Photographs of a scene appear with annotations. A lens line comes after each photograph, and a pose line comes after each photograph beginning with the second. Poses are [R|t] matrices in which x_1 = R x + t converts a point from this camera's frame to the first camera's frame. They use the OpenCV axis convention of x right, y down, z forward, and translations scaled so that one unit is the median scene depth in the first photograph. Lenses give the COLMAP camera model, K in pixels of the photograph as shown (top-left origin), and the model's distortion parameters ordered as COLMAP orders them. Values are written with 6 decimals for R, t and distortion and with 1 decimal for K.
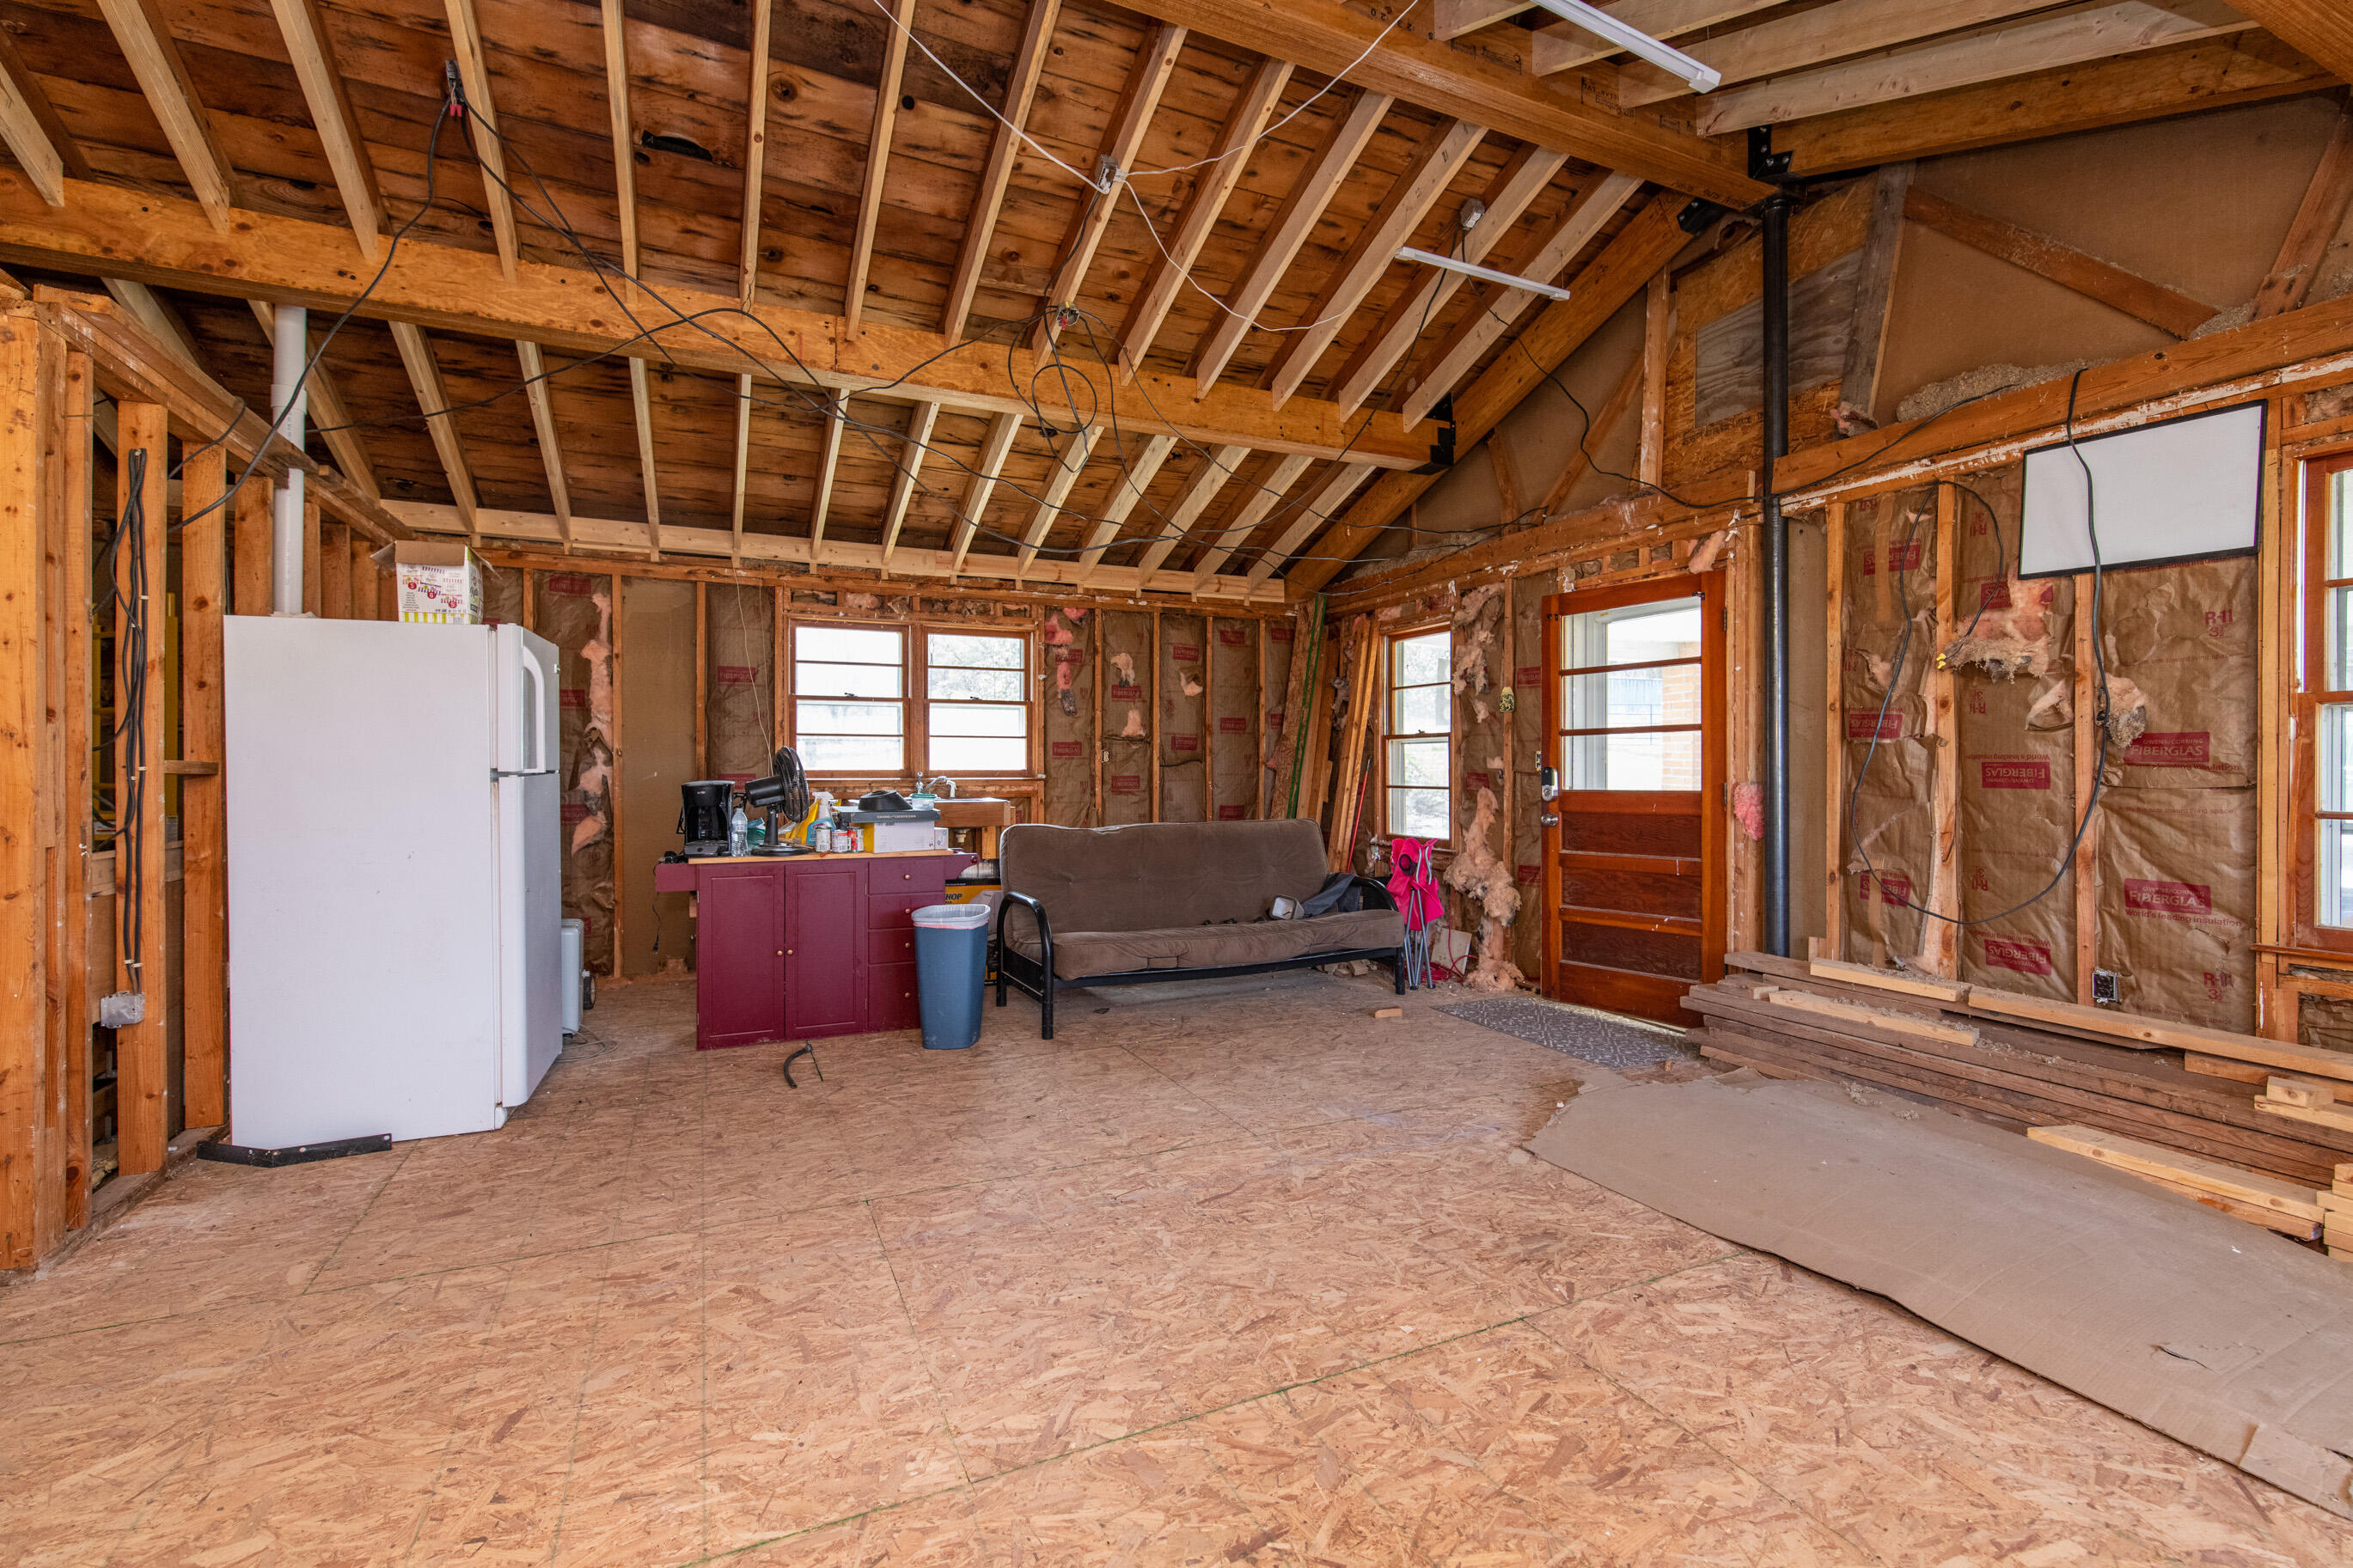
lens RADIAL K [[1063.5, 0, 1167.4], [0, 1063.5, 771.9], [0, 0, 1]] dist [-0.001135, -0.000321]
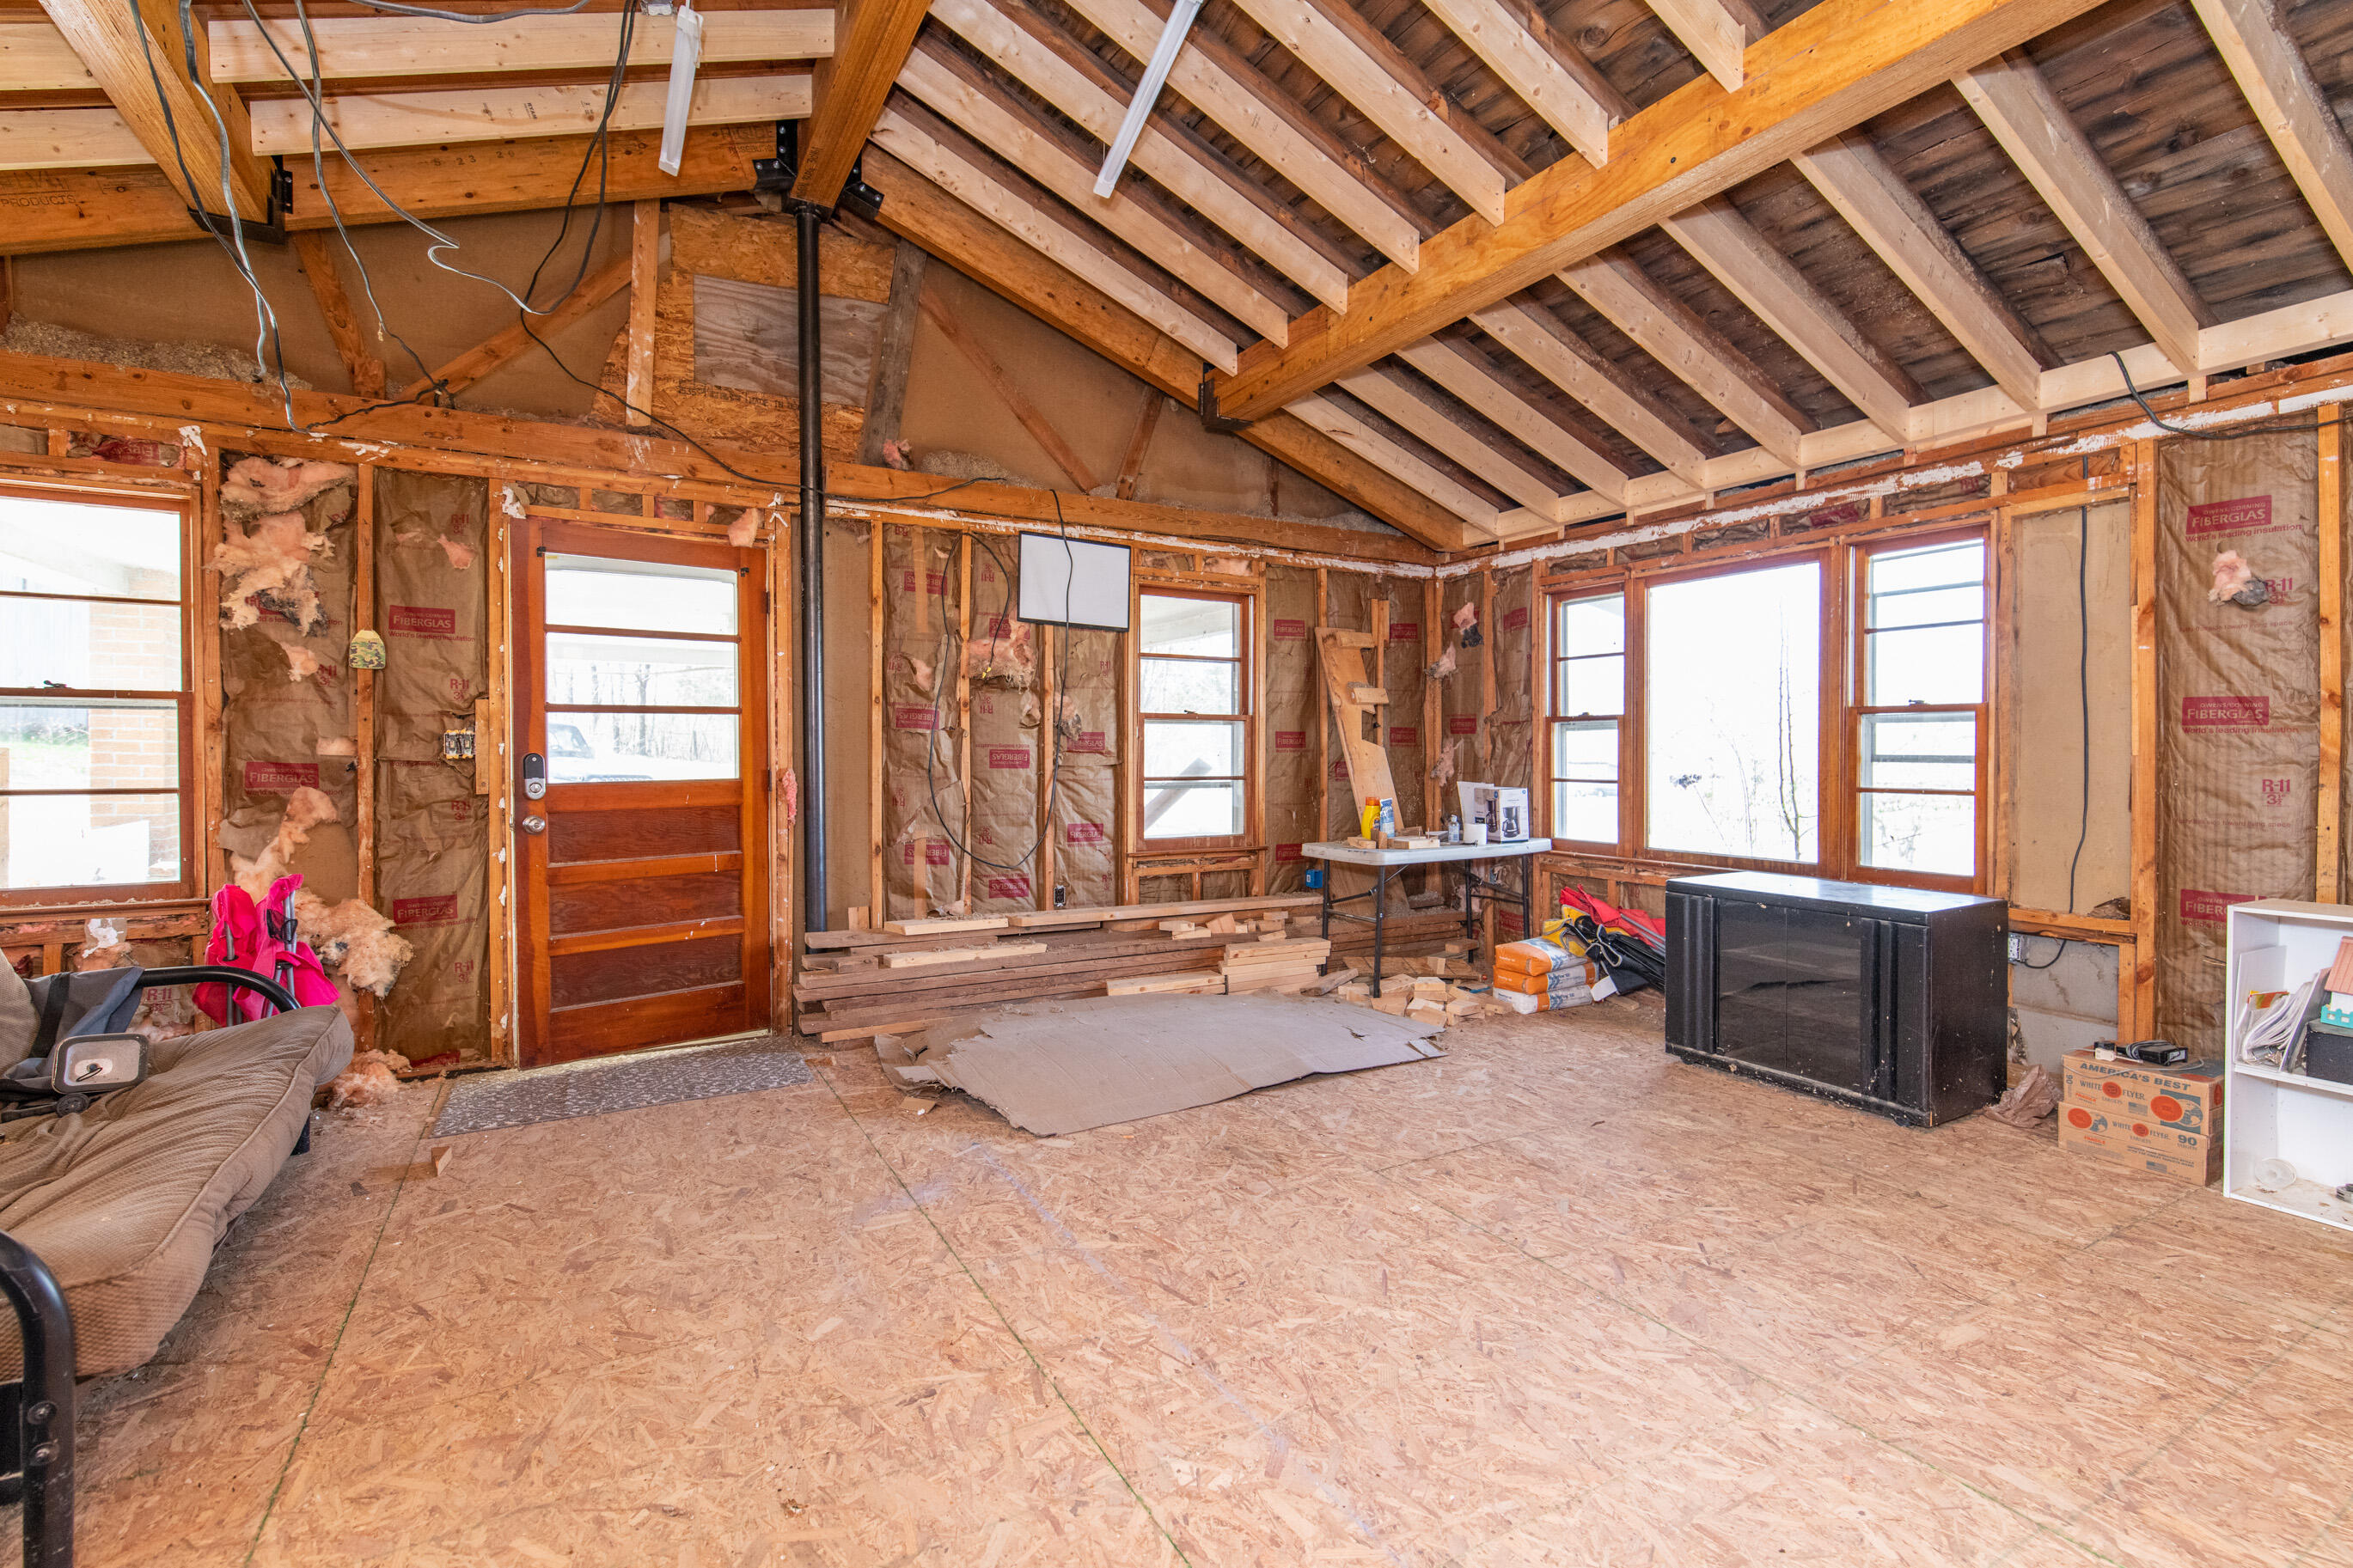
lens RADIAL K [[1106.0, 0, 1182.8], [0, 1106.0, 758.7], [0, 0, 1]] dist [-0.001512, -0.000075]
pose [[-0.131212, -0.006564, 0.991333, -0.521916], [0.004063, 0.999966, 0.007159, -0.005056], [-0.991346, 0.004967, -0.131181, 0.741091]]
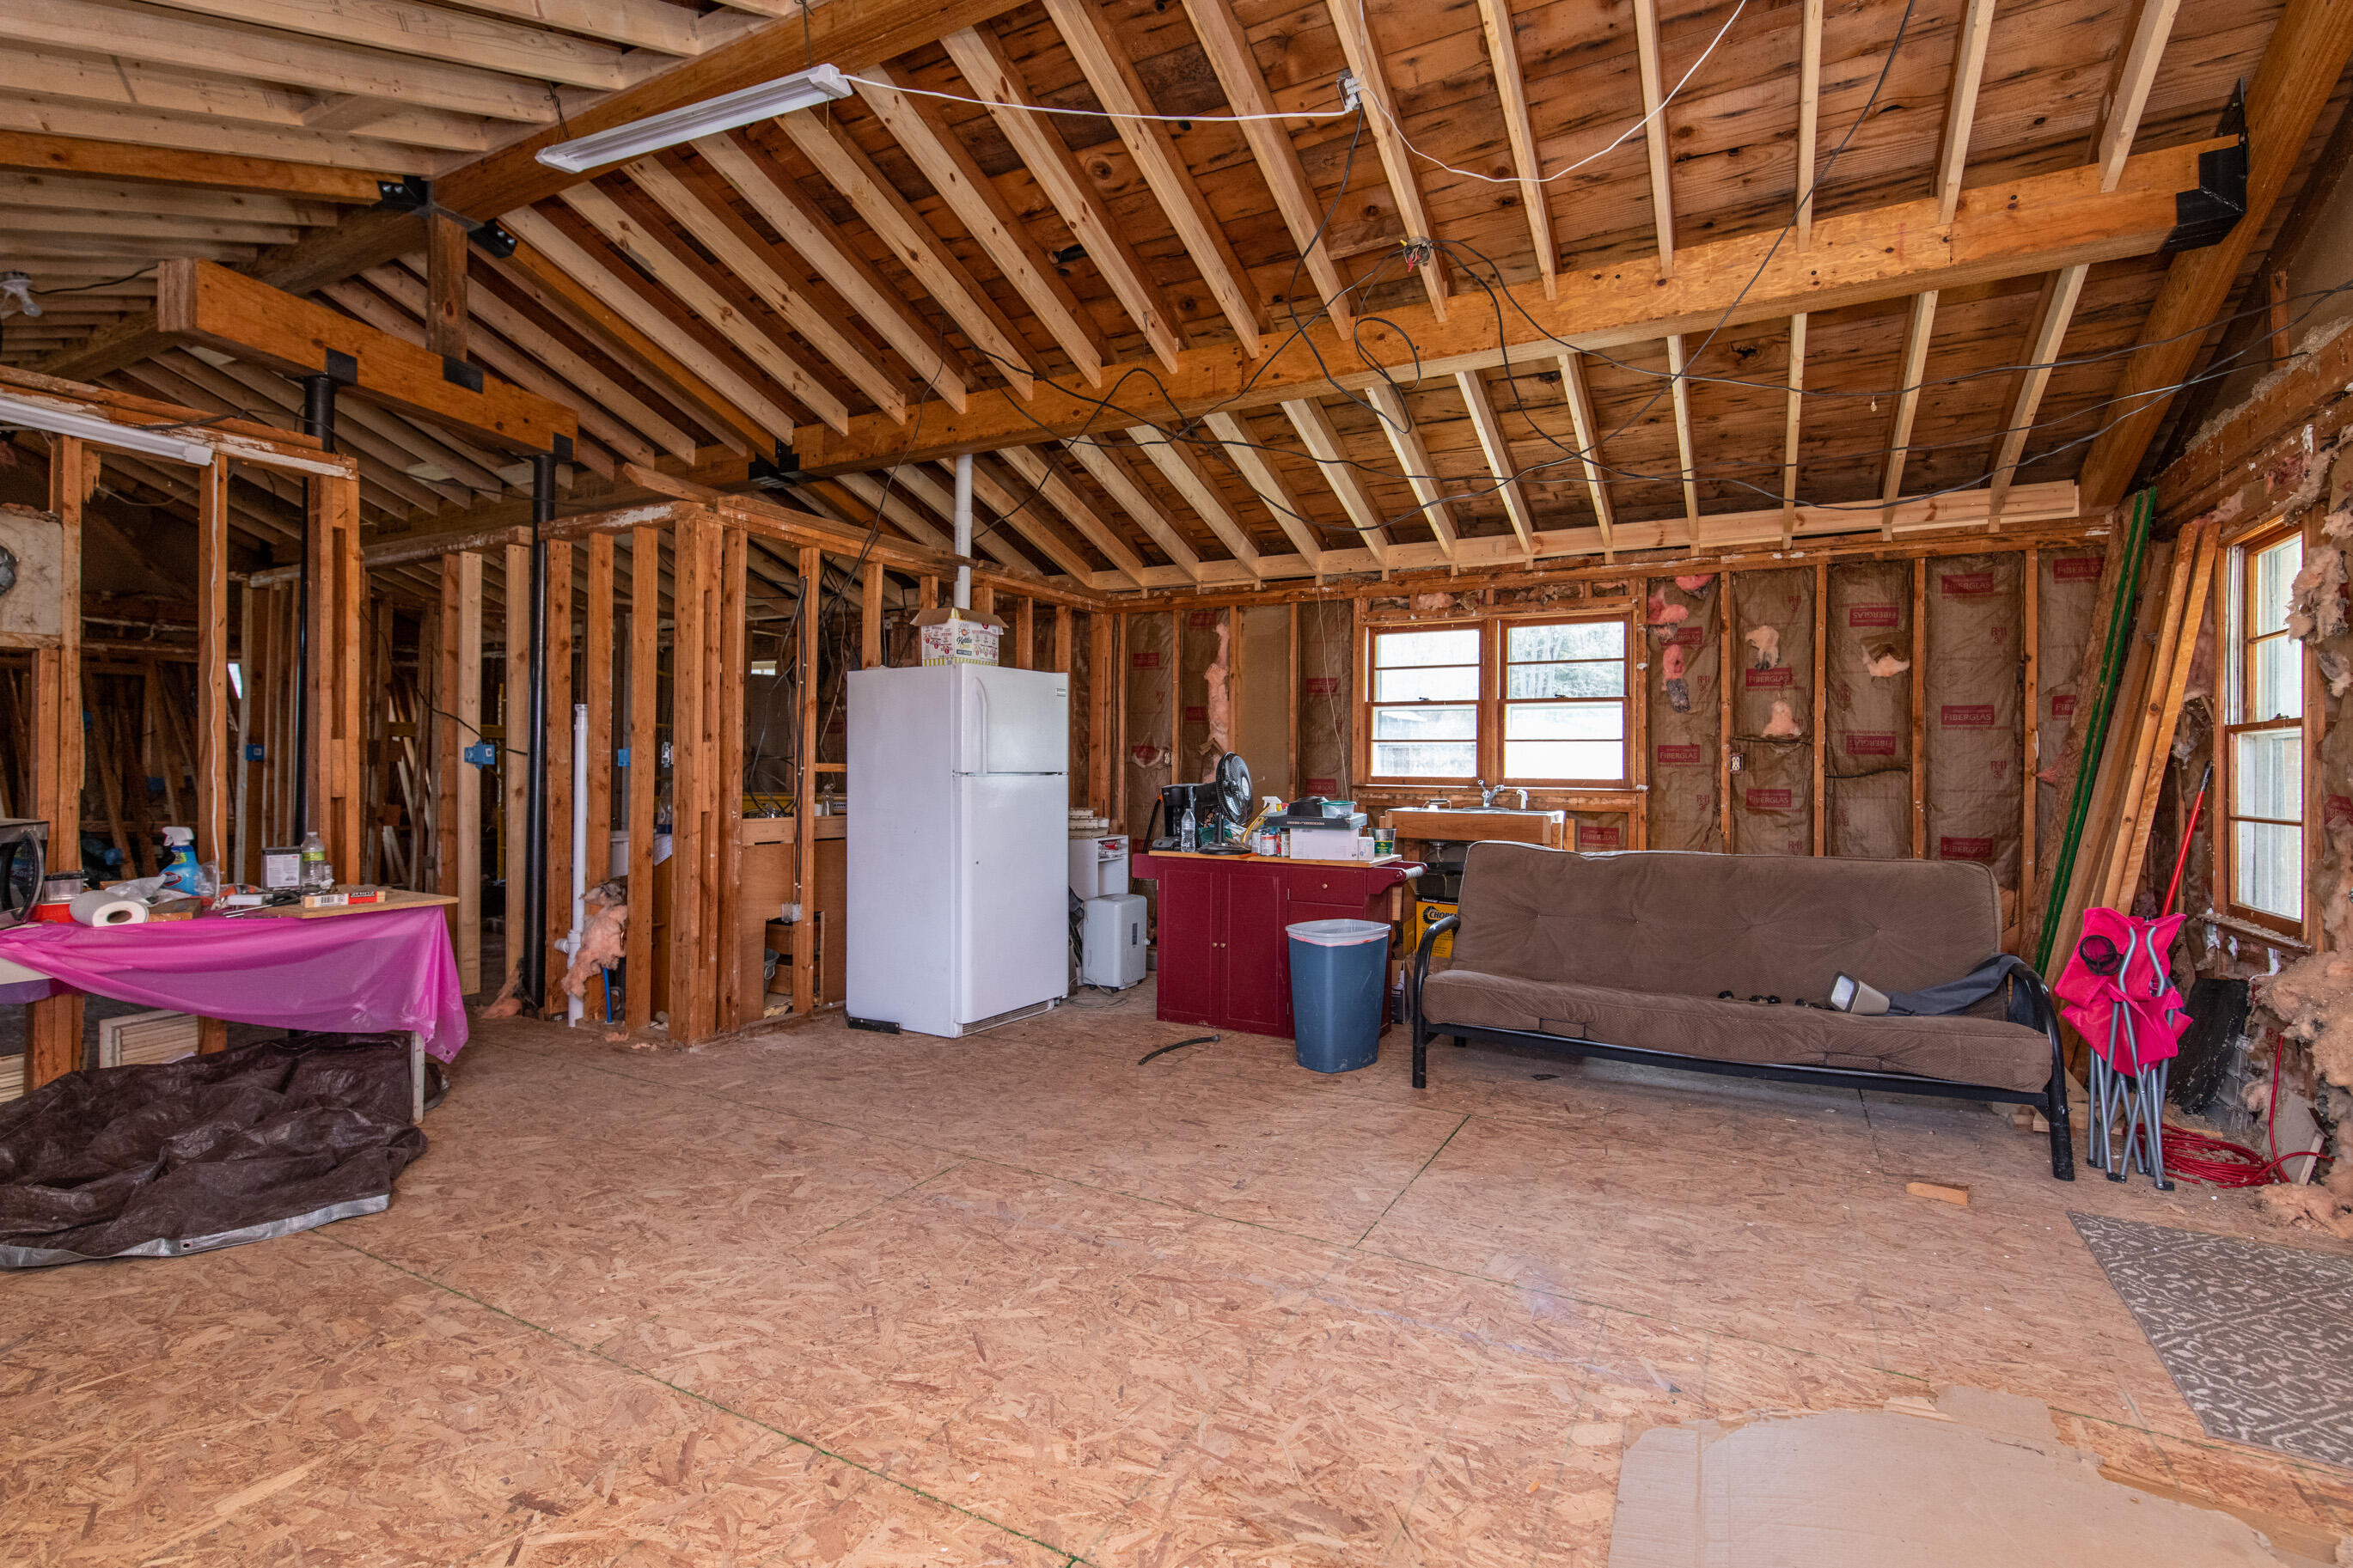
lens RADIAL K [[1063.5, 0, 1167.4], [0, 1063.5, 771.9], [0, 0, 1]] dist [-0.001135, -0.000321]
pose [[0.589621, 0.007182, -0.807648, 0.478873], [-0.014068, 0.999900, -0.001379, -0.002187], [0.807558, 0.012175, 0.589663, 0.327548]]
